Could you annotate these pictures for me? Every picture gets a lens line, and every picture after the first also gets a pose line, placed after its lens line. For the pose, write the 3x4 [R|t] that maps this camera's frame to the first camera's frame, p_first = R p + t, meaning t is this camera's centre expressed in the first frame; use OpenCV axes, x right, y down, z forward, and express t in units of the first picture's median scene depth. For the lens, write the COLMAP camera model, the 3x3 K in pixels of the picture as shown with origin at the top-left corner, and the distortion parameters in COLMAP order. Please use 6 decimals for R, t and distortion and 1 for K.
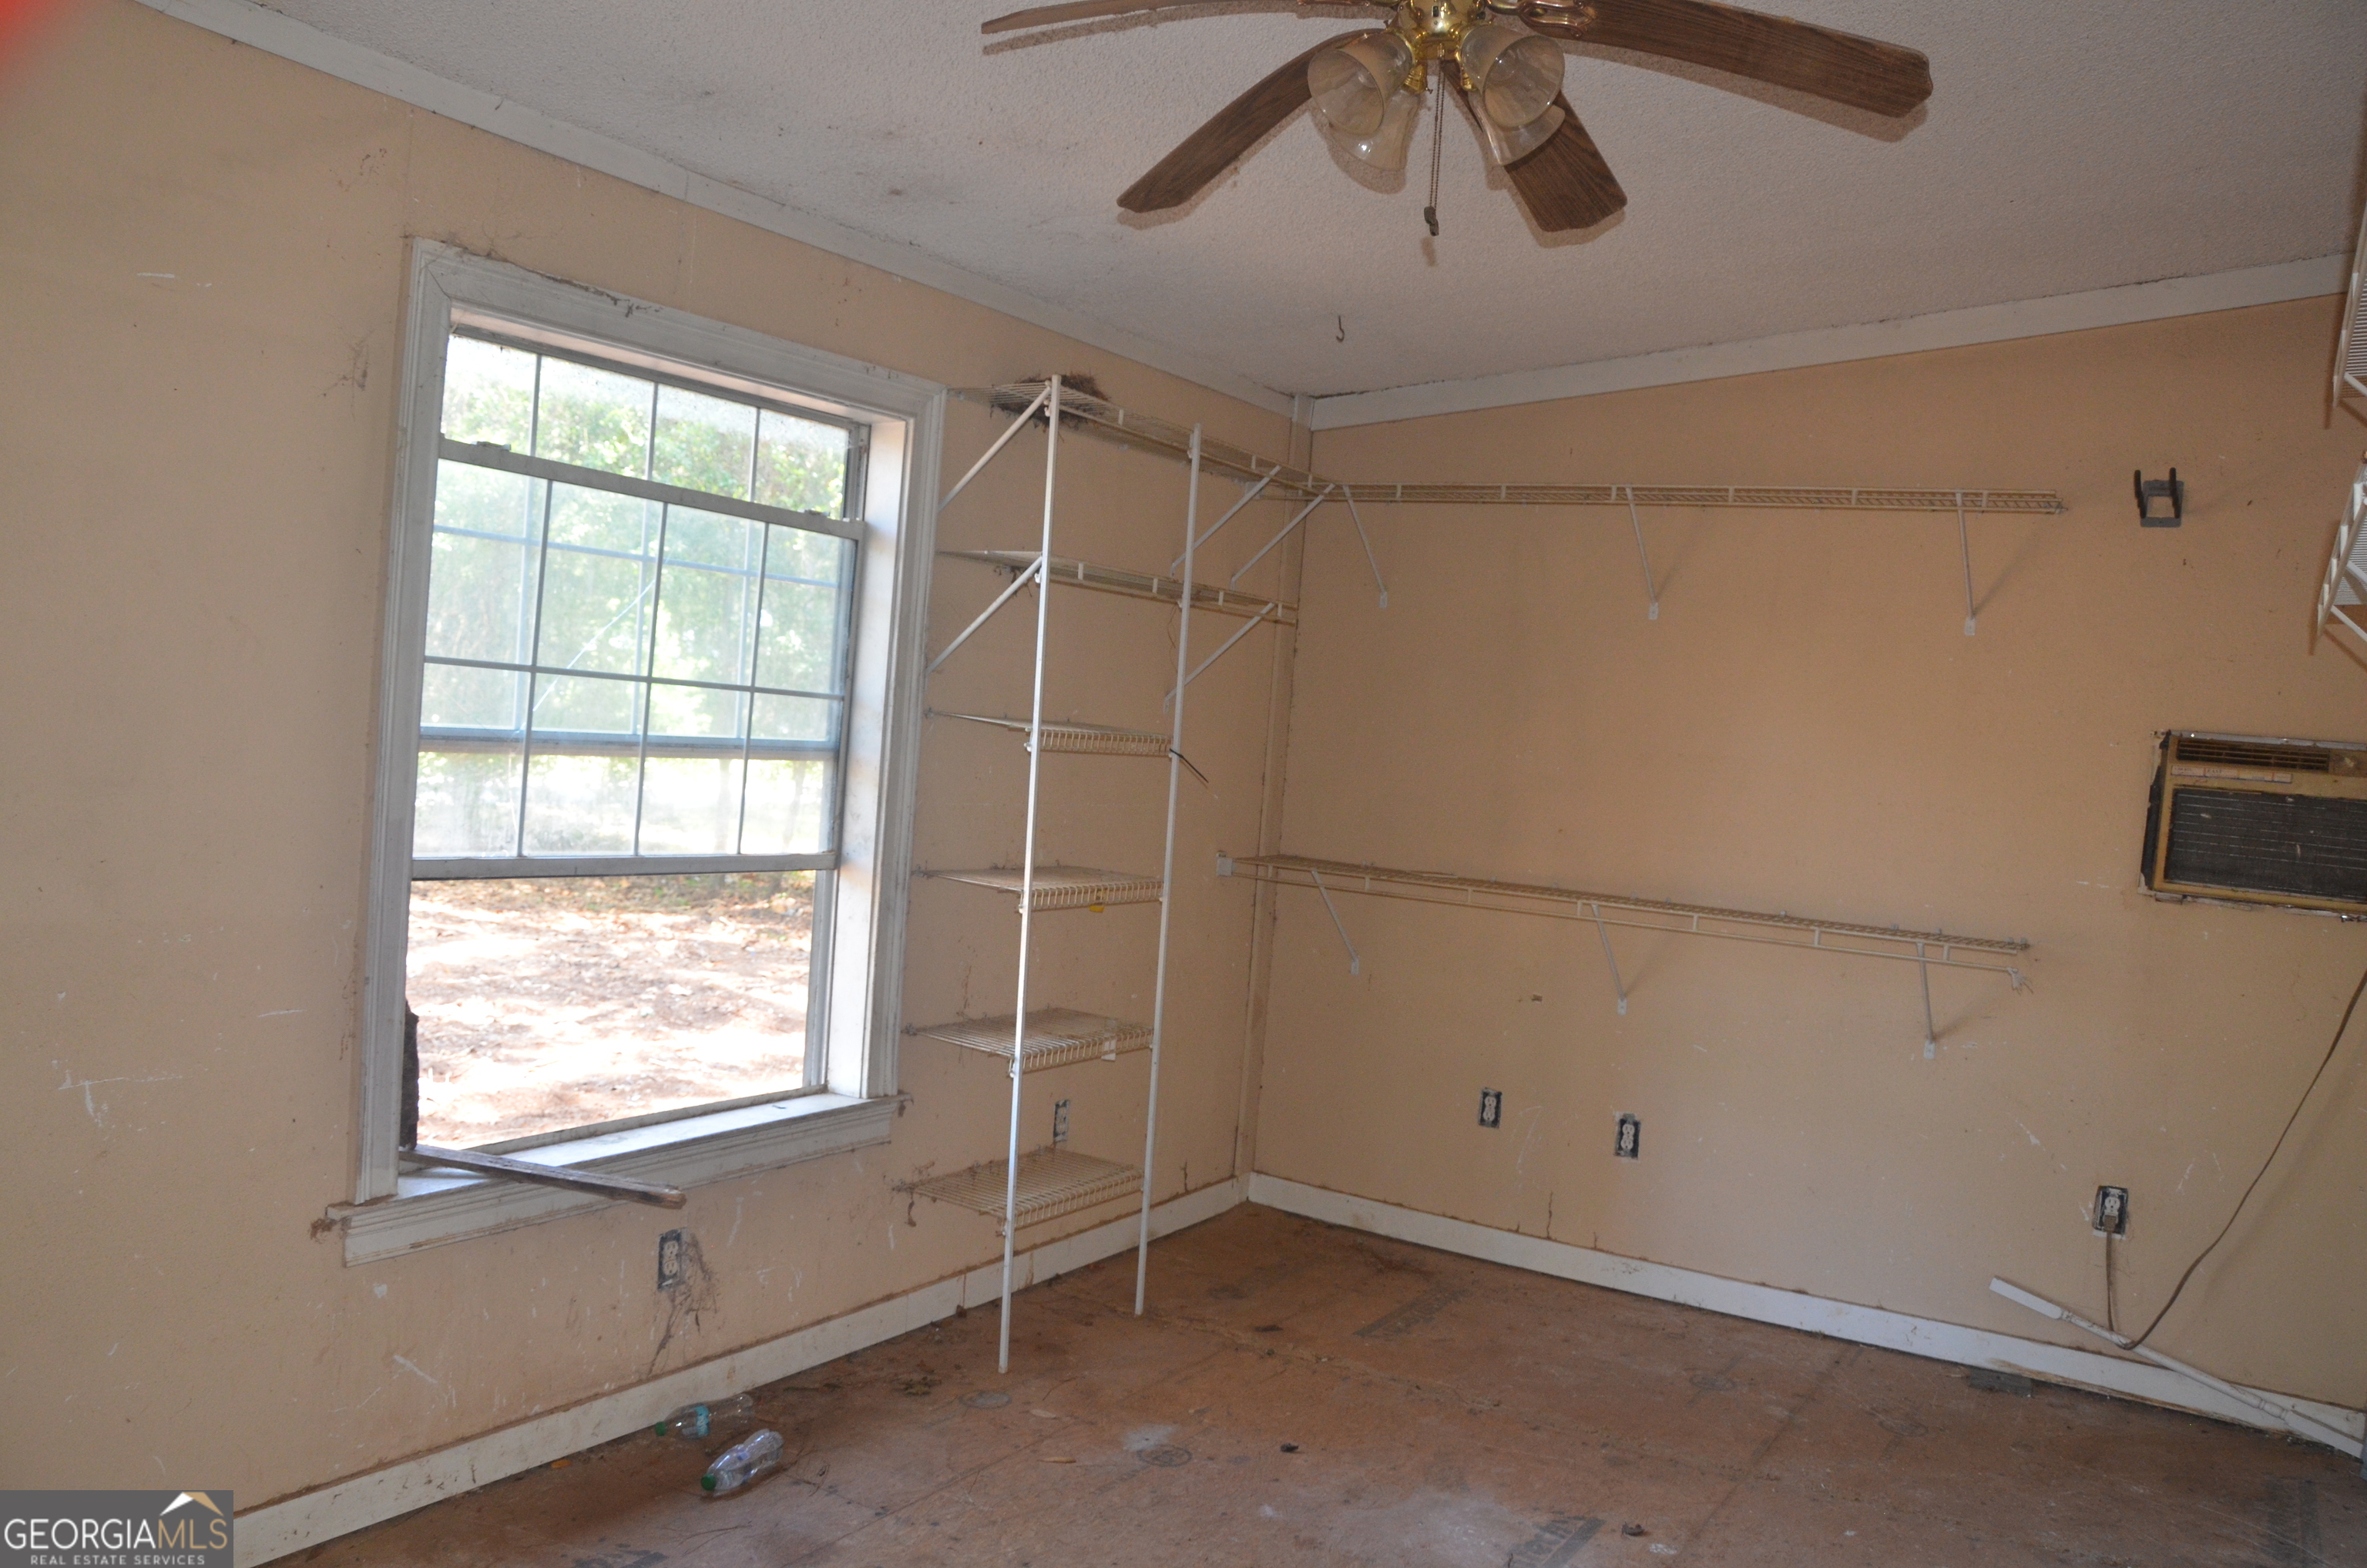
lens RADIAL K [[1858.5, 0, 1172.9], [0, 1858.5, 786.9], [0, 0, 1]] dist [-0.157047, 0.116742]
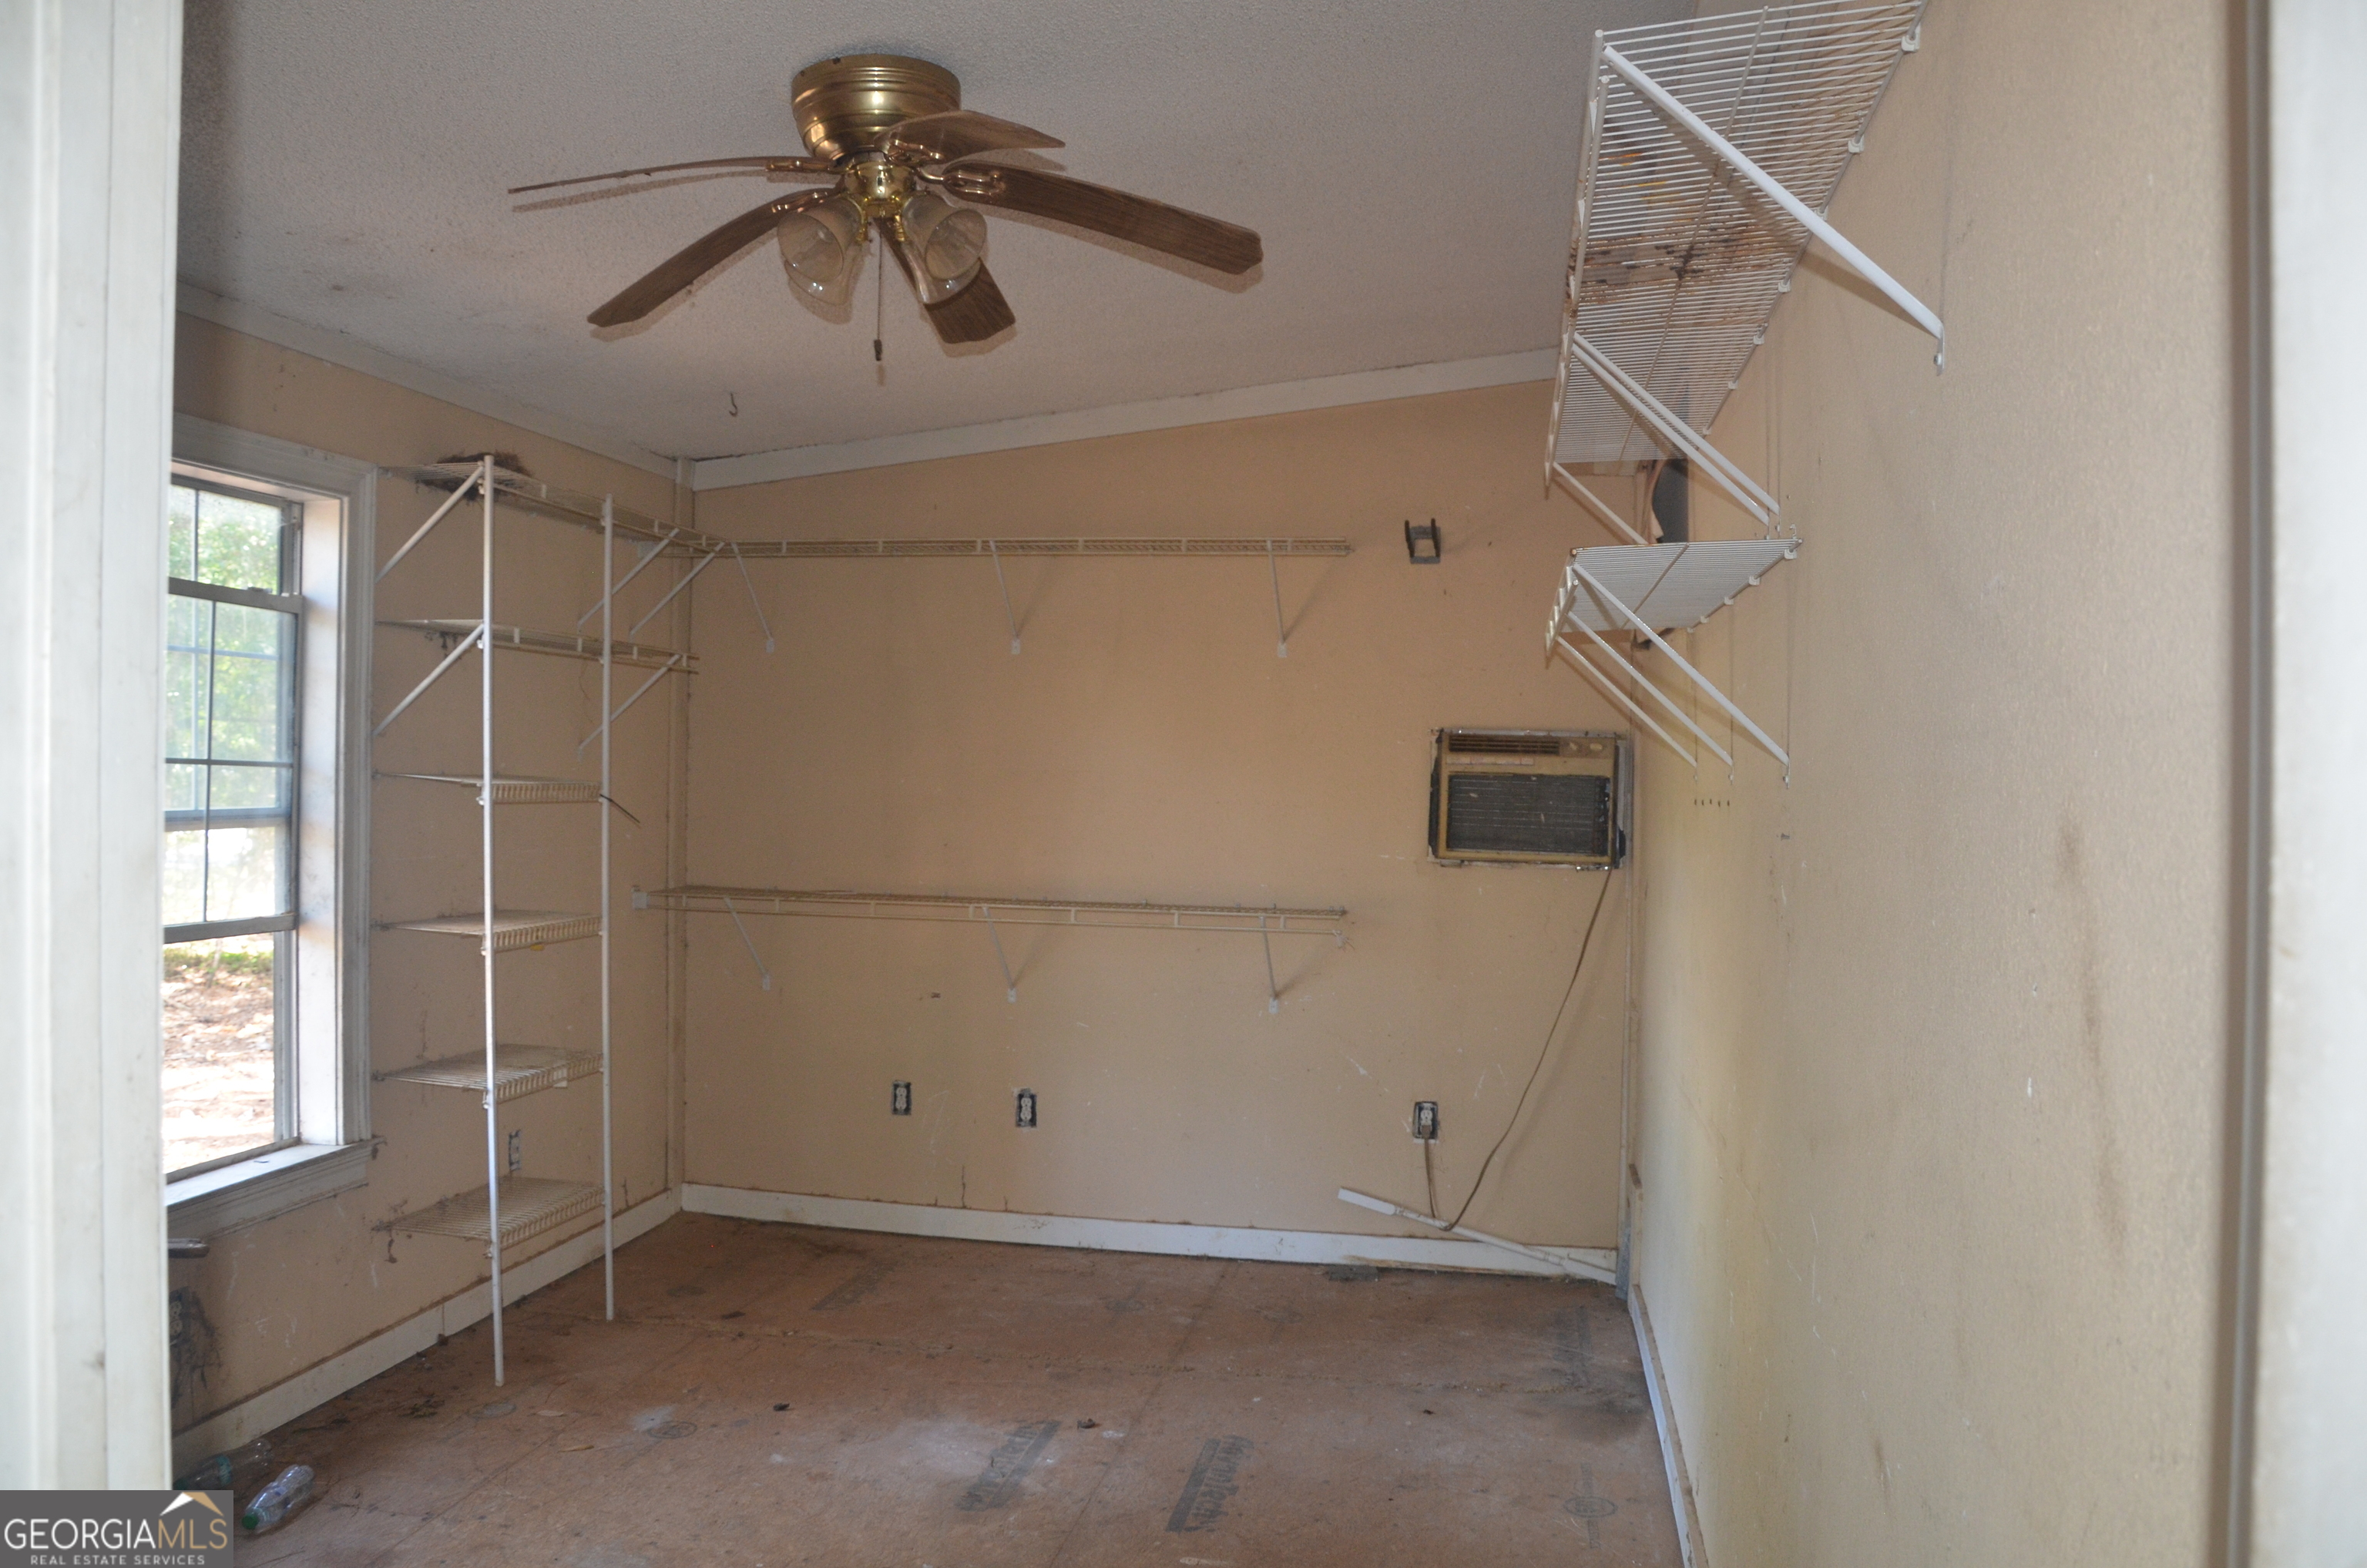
lens RADIAL K [[1858.5, 0, 1175.3], [0, 1858.5, 783.1], [0, 0, 1]] dist [-0.157047, 0.116742]
pose [[0.929304, -0.060270, 0.364366, -0.085605], [0.065184, 0.997873, -0.001192, -0.004171], [-0.363519, 0.024858, 0.931255, -0.128157]]
